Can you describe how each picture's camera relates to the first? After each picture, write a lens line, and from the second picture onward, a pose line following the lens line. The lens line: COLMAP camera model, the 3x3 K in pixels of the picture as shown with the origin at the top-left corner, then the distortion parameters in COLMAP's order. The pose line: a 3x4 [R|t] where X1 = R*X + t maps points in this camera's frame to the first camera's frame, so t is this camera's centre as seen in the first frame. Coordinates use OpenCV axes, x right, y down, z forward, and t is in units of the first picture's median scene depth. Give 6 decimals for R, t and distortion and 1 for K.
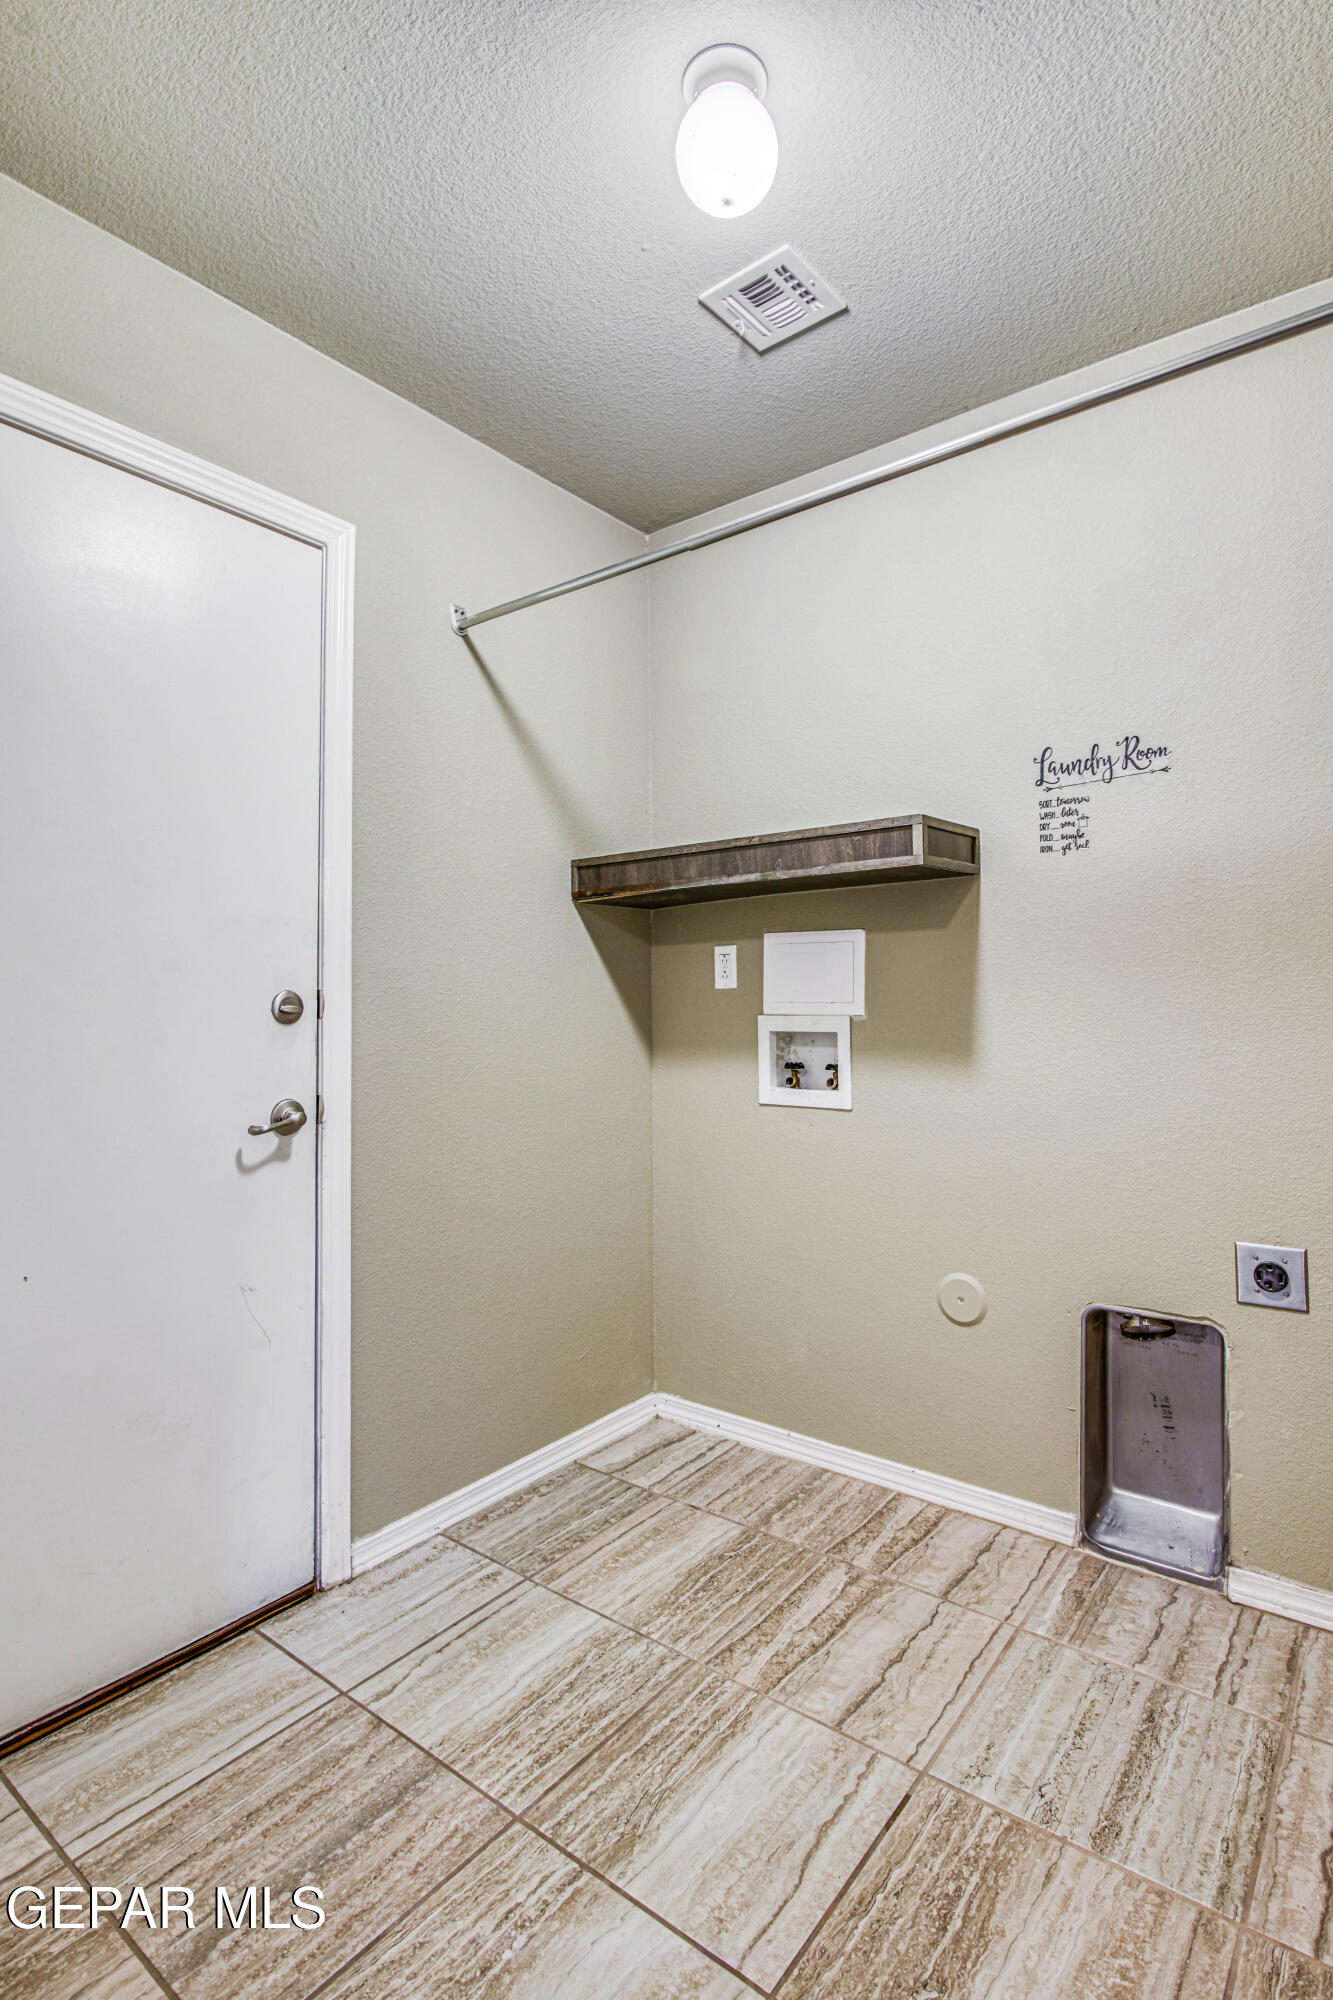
lens RADIAL K [[966.7, 0, 673.5], [0, 966.7, 954.9], [0, 0, 1]] dist [-0.028910, 0.000461]
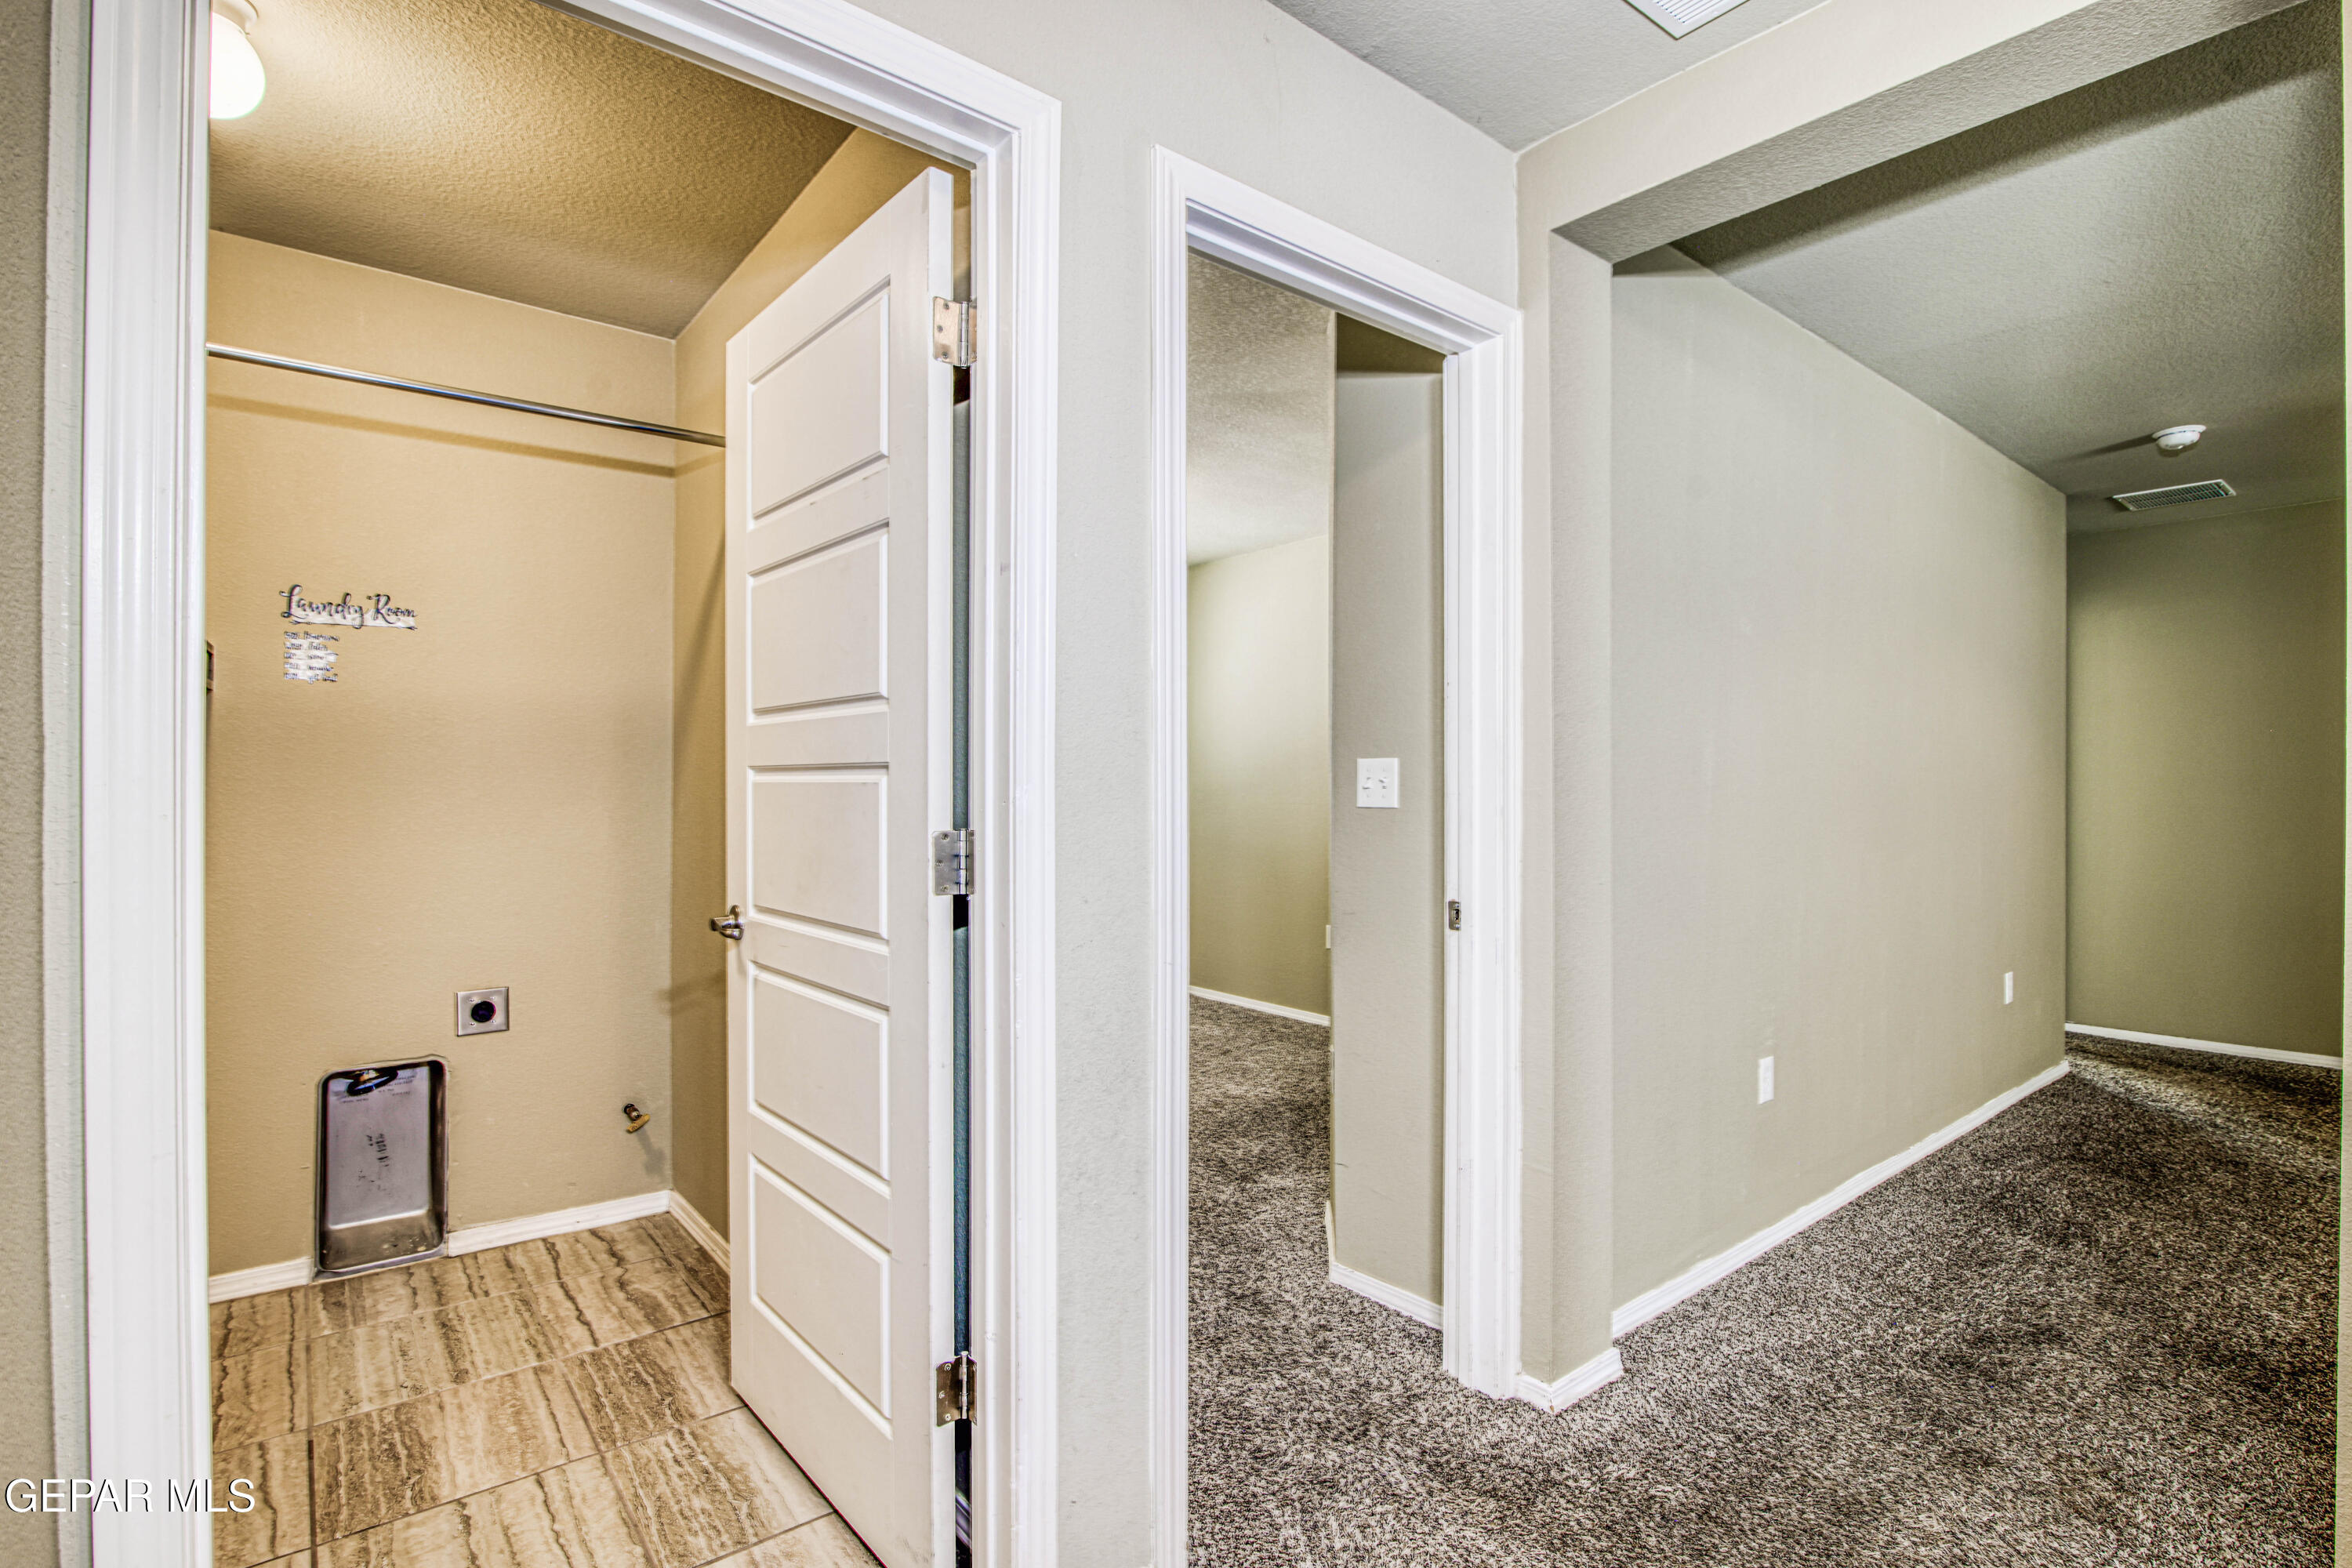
lens RADIAL K [[1136.8, 0, 1179.6], [0, 1136.8, 797.0], [0, 0, 1]] dist [-0.028910, 0.000461]
pose [[0.226616, 0.000681, 0.973984, -0.754651], [-0.054755, 0.998427, 0.012042, -0.051024], [-0.972444, -0.056059, 0.226297, -0.349652]]
